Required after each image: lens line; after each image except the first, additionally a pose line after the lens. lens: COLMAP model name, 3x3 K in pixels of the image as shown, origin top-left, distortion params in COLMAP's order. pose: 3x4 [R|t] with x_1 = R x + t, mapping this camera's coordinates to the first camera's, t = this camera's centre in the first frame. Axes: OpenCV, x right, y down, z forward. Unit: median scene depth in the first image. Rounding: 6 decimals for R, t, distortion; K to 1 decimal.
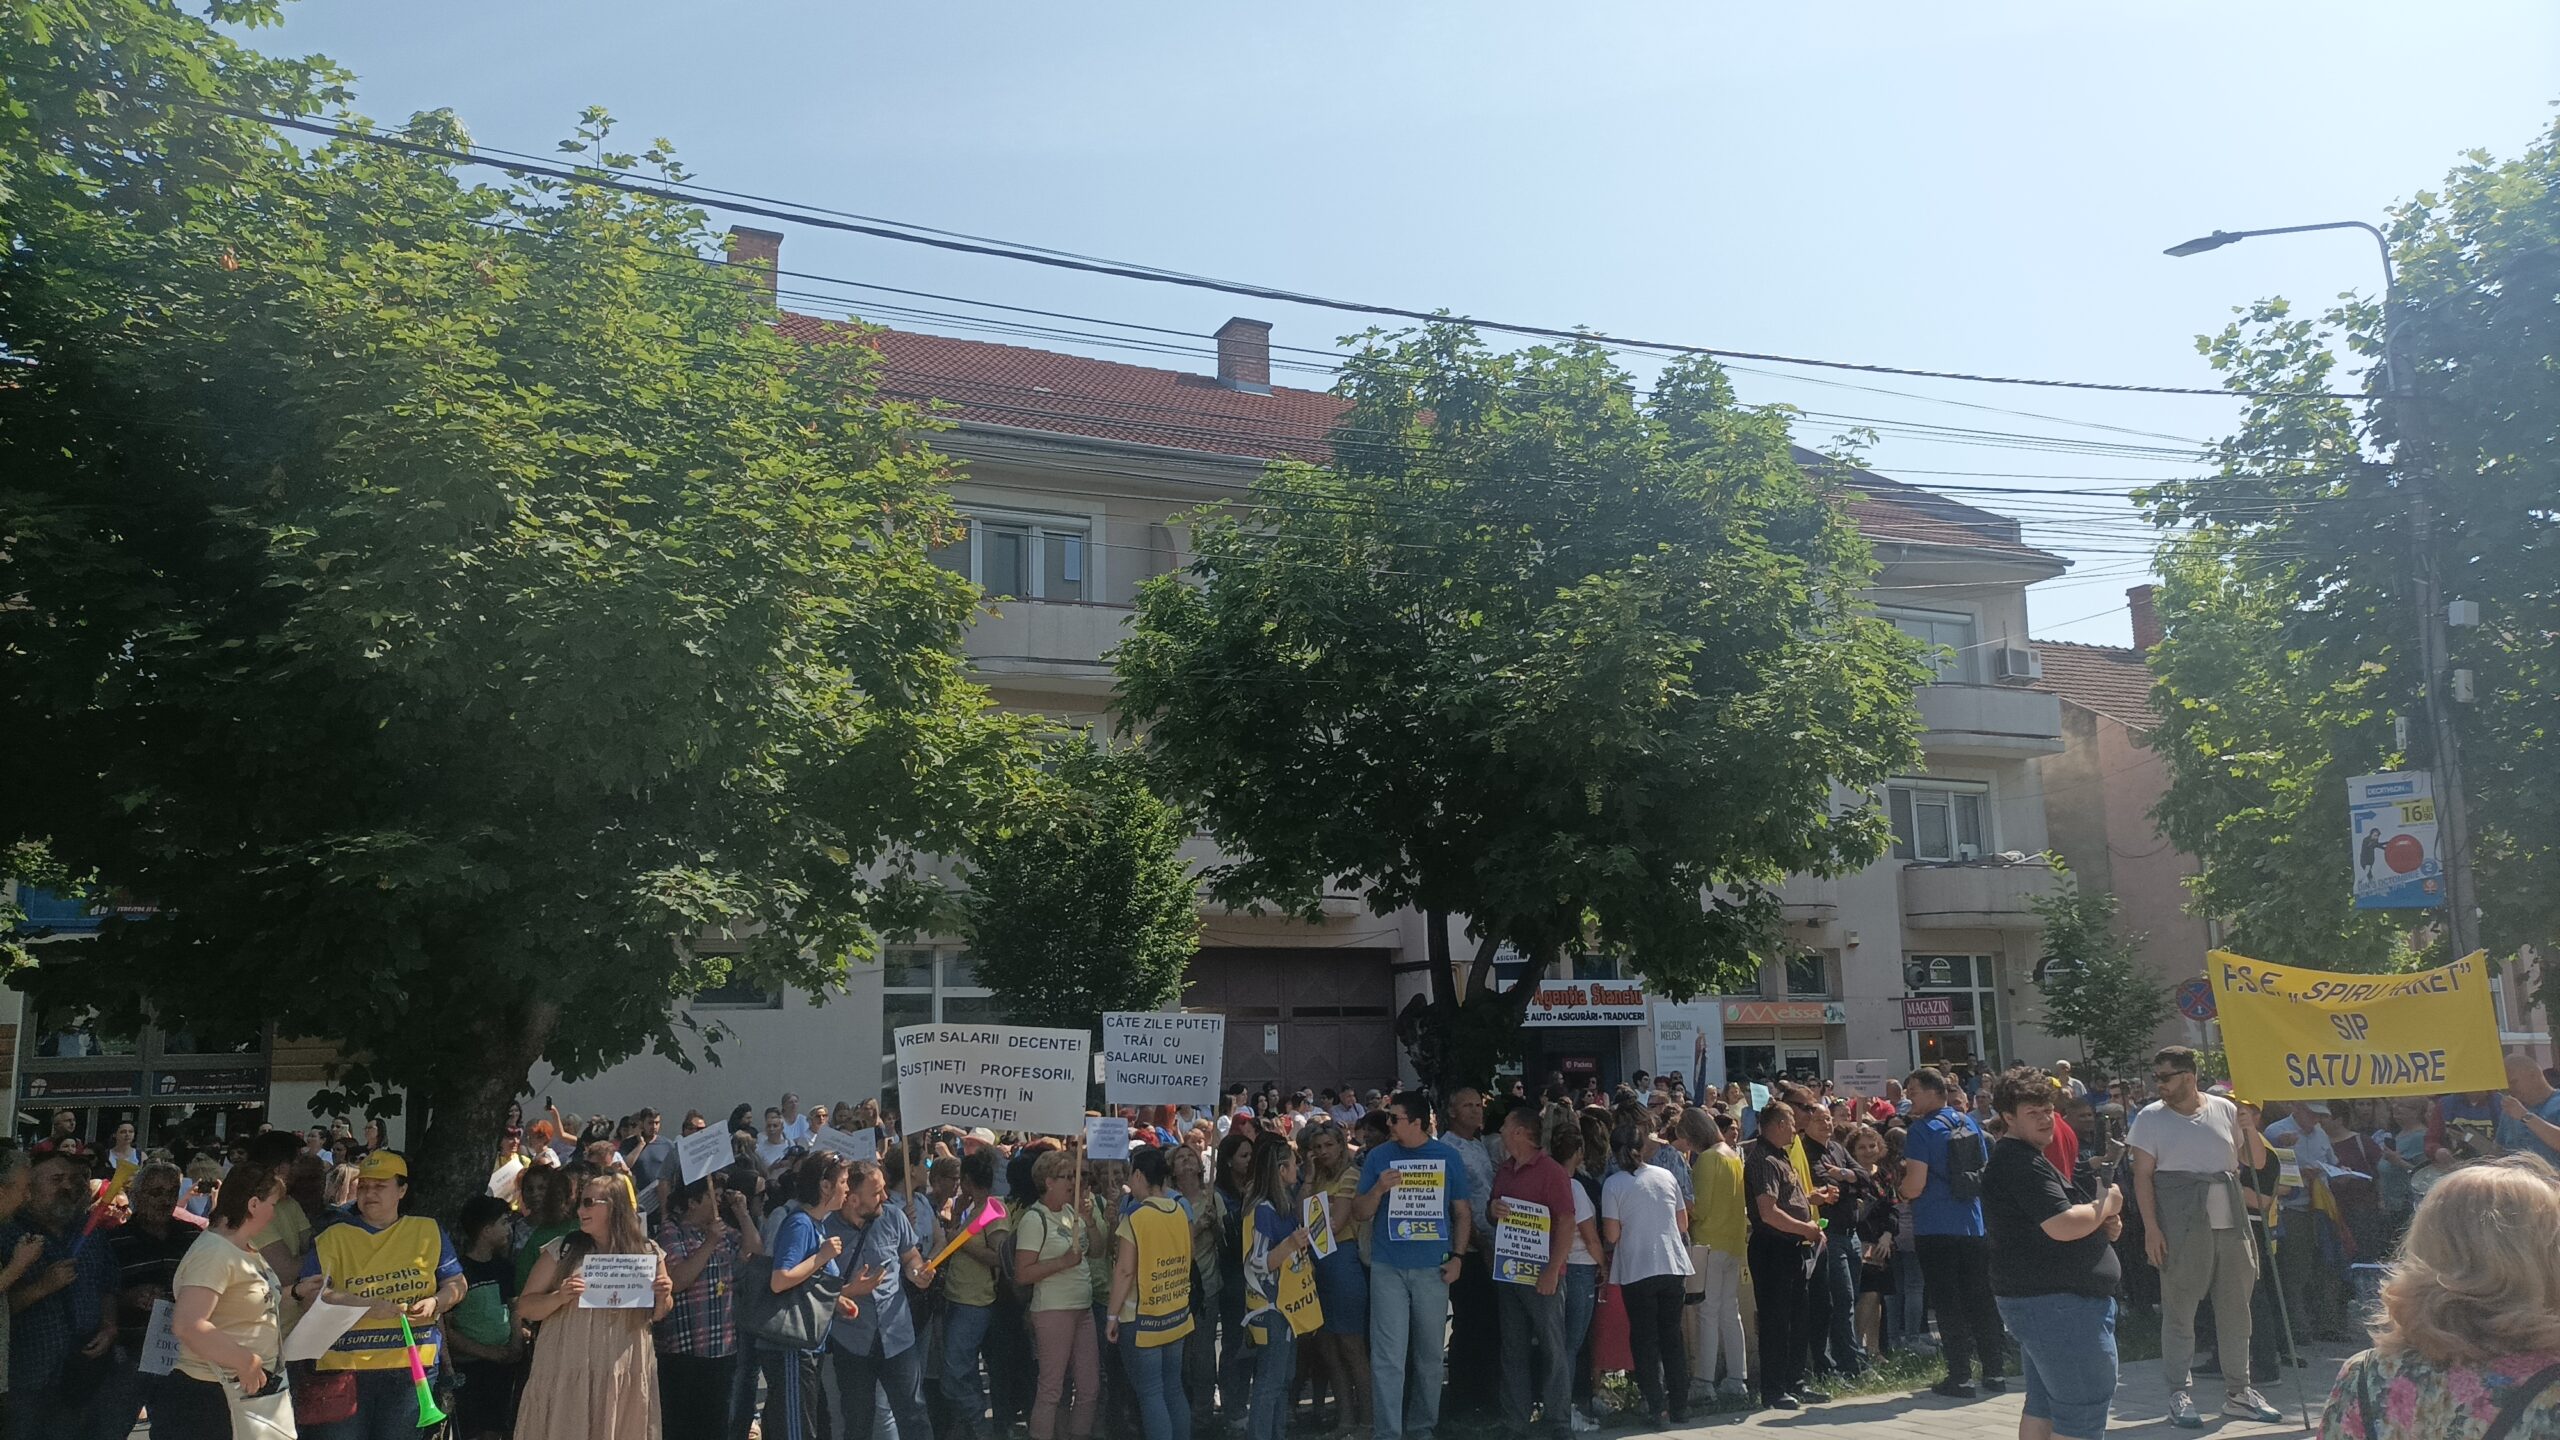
lens RADIAL K [[1895.8, 0, 1284.2], [0, 1895.8, 745.7], [0, 0, 1]] dist [0.027341, -0.021748]
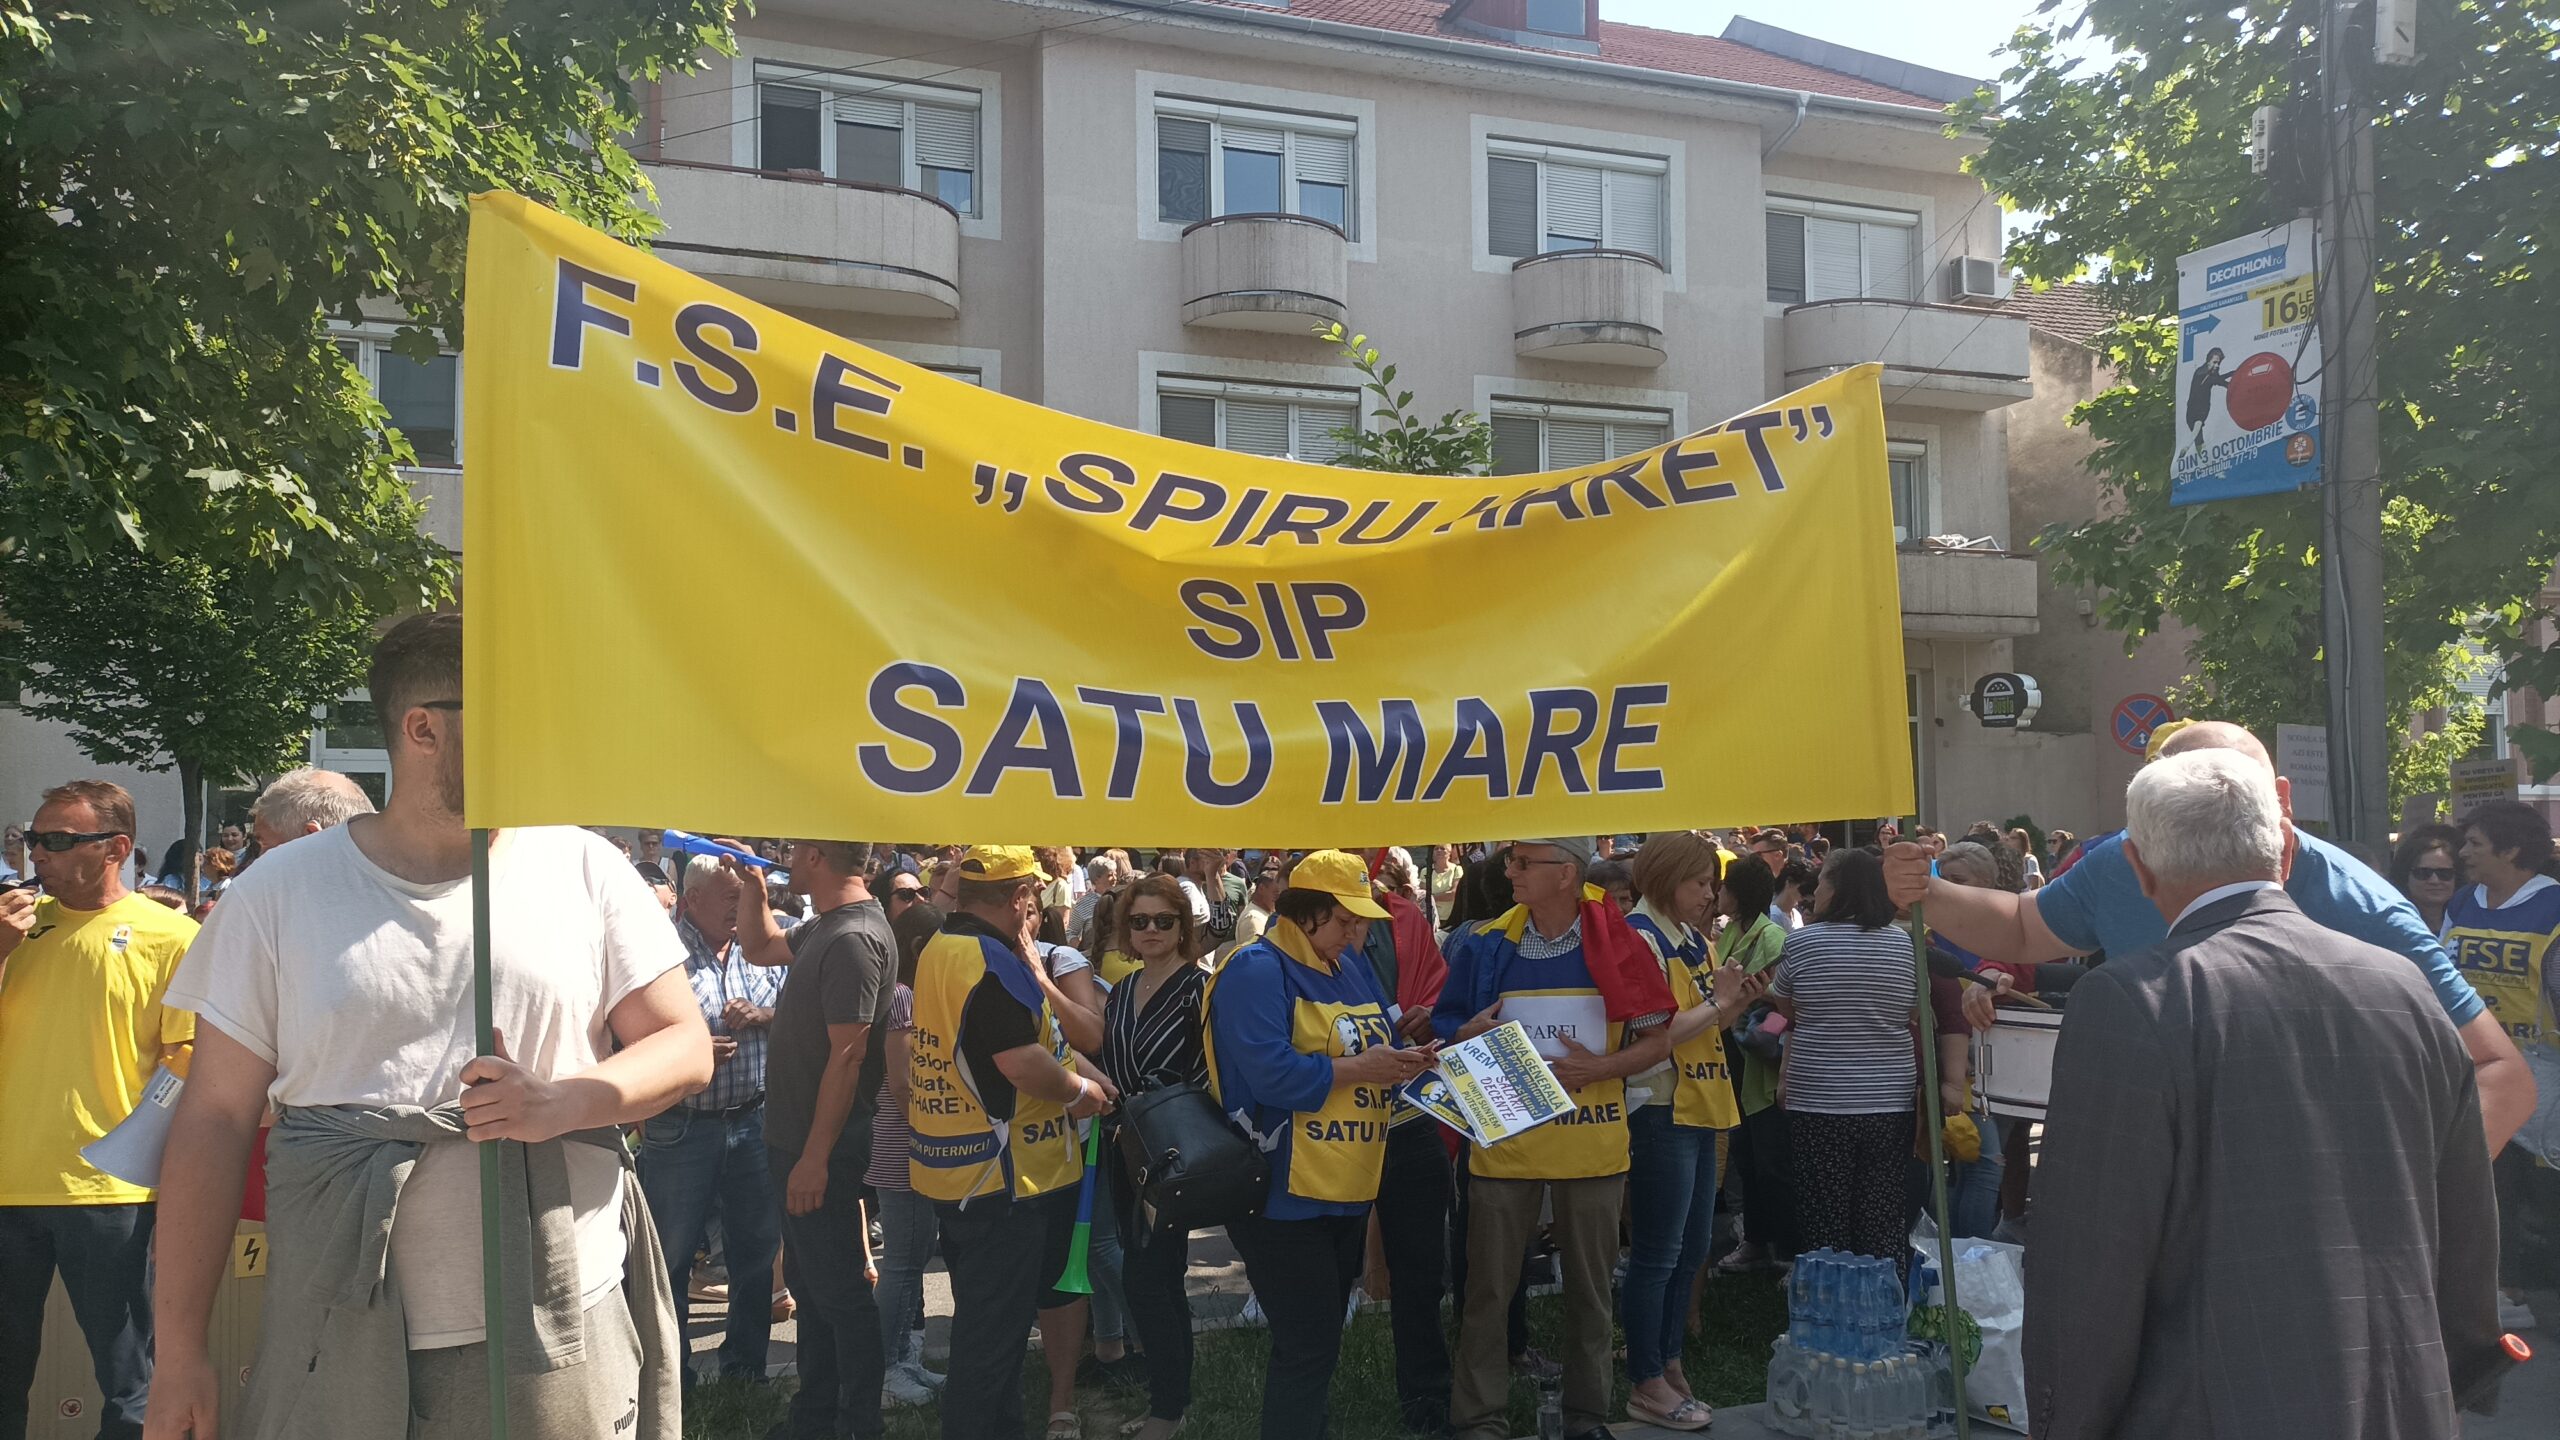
lens RADIAL K [[1895.8, 0, 1275.3], [0, 1895.8, 742.0], [0, 0, 1]] dist [0.027341, -0.021748]
pose [[0.996033, 0.009493, -0.088477, 0.219326], [0.001610, 0.992208, 0.124580, 0.050671], [0.088970, -0.124228, 0.988257, 0.273361]]
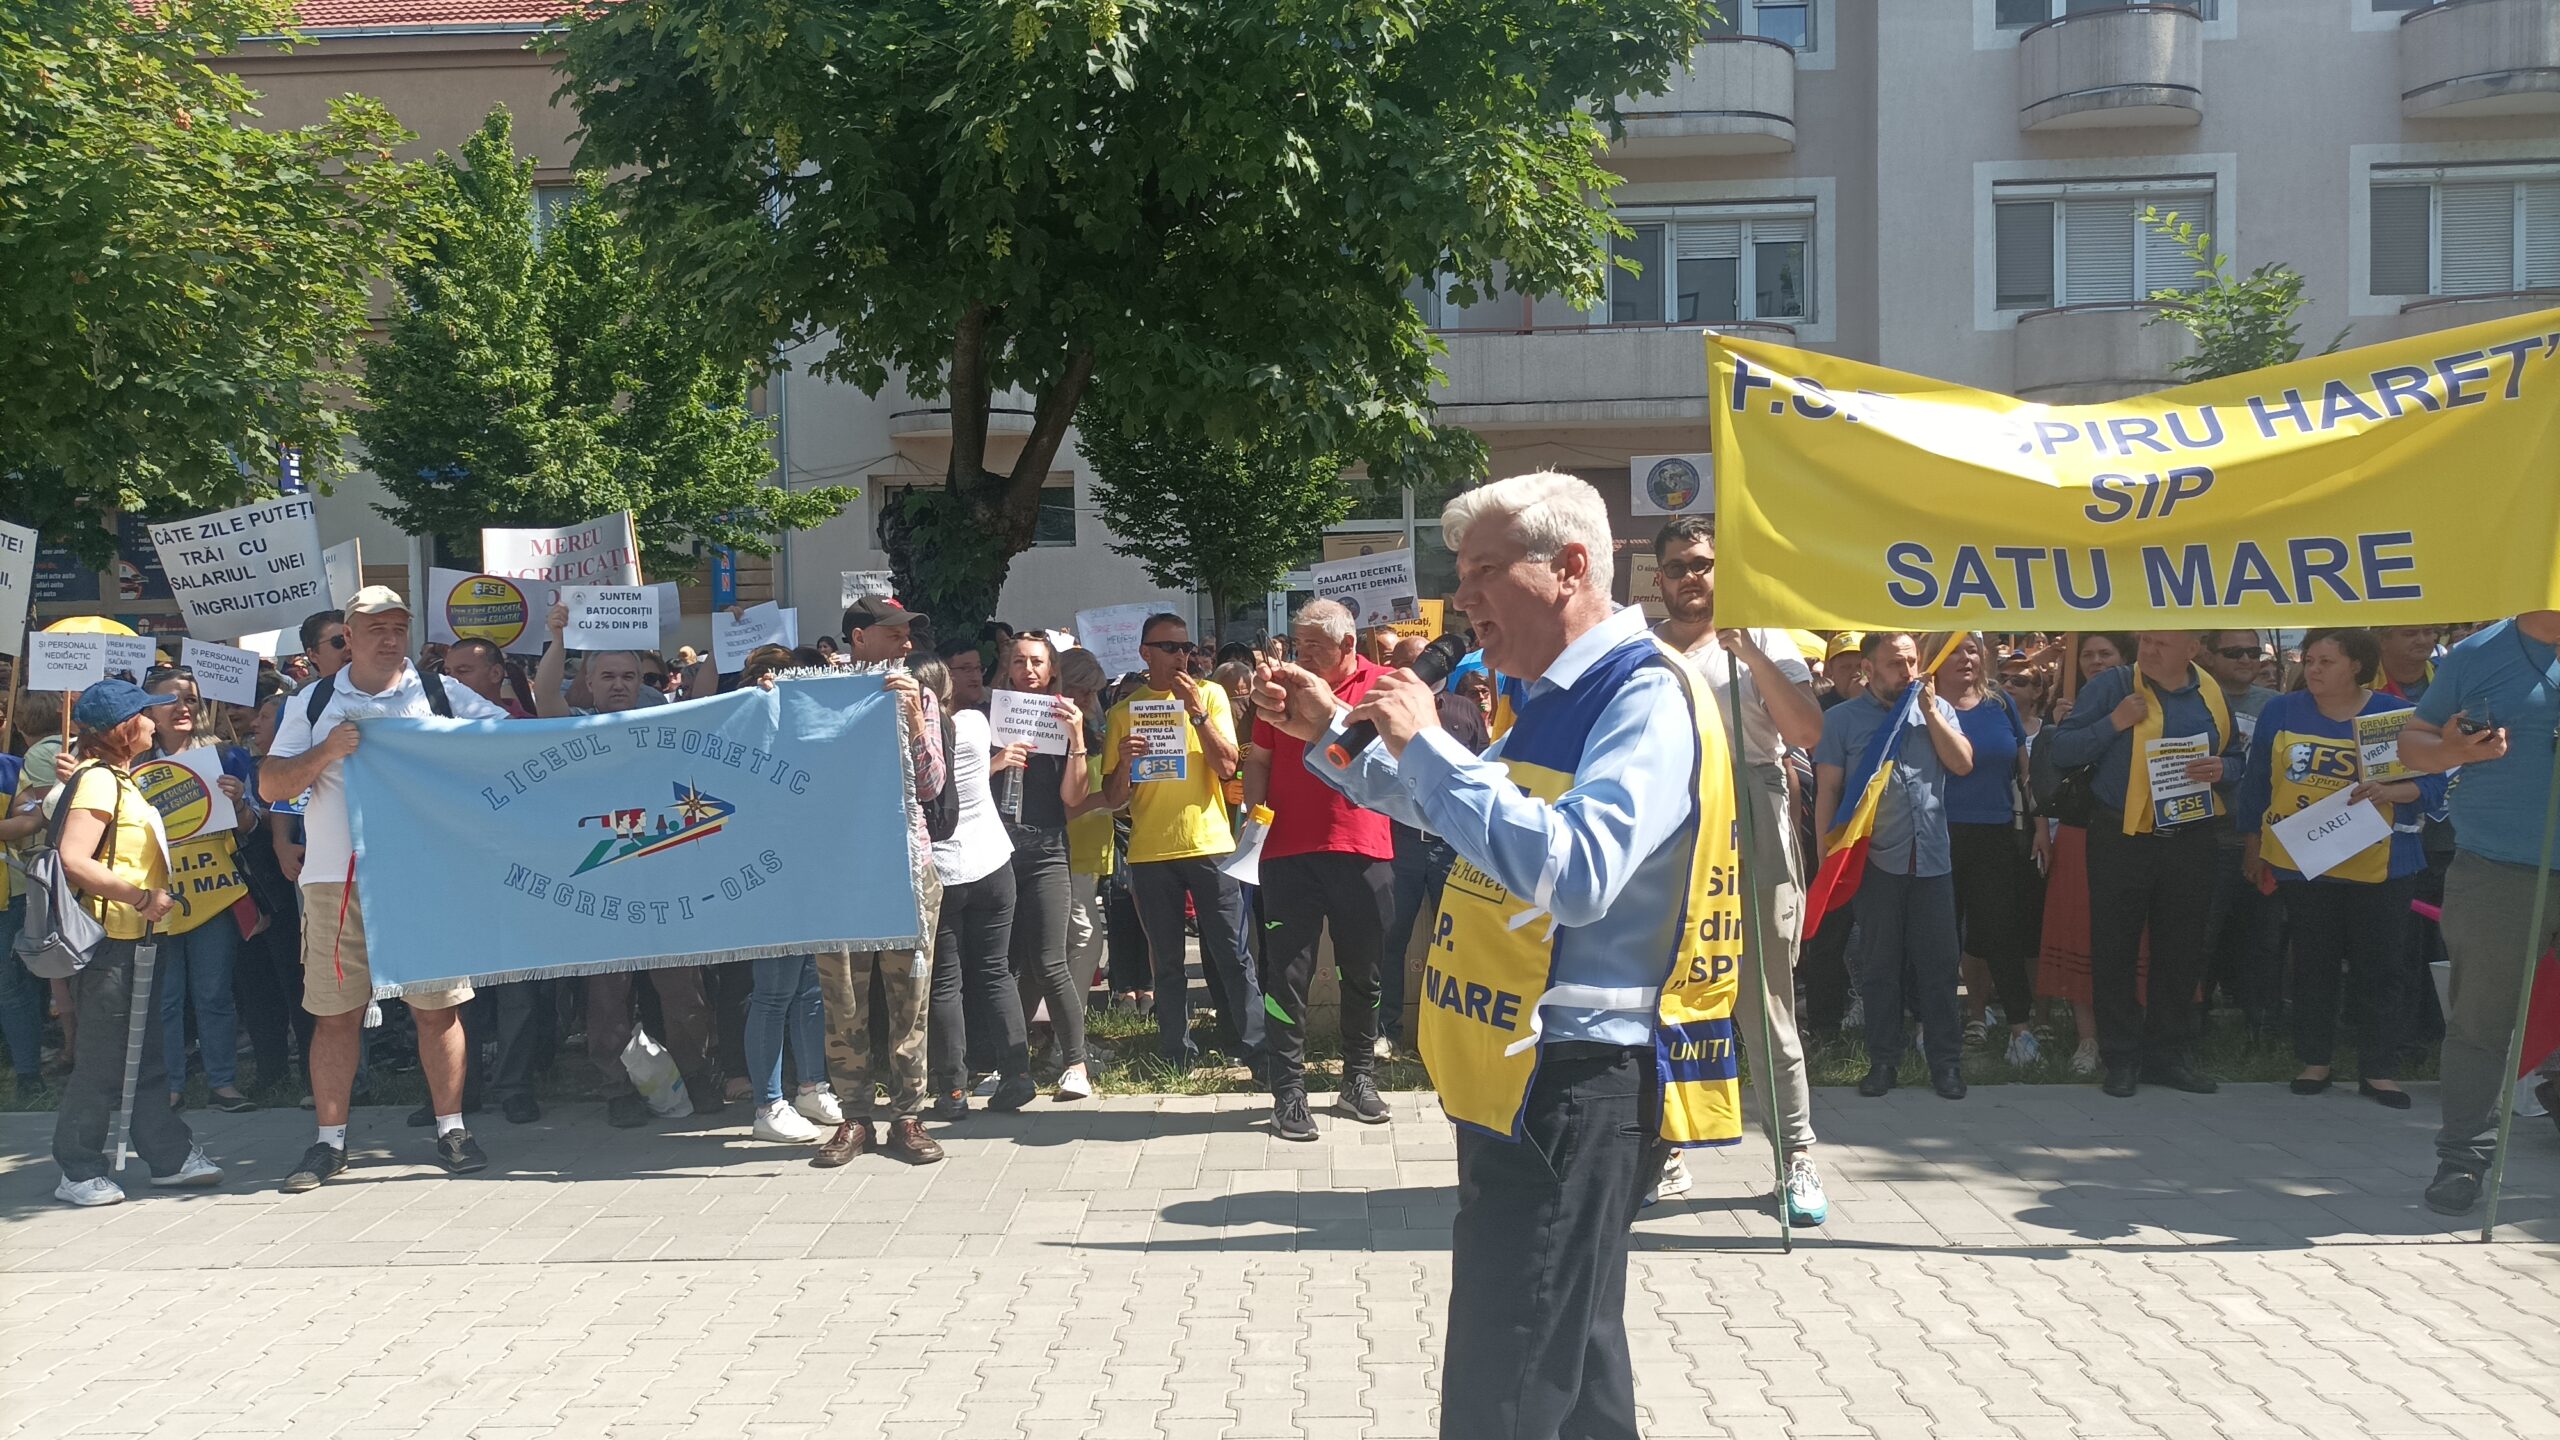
lens RADIAL K [[1895.8, 0, 1269.7], [0, 1895.8, 718.4], [0, 0, 1]] dist [0.027341, -0.021748]
pose [[0.875265, 0.026433, -0.482921, 0.226975], [0.079763, 0.976943, 0.198039, 0.035523], [0.477022, -0.211856, 0.852976, 0.185517]]
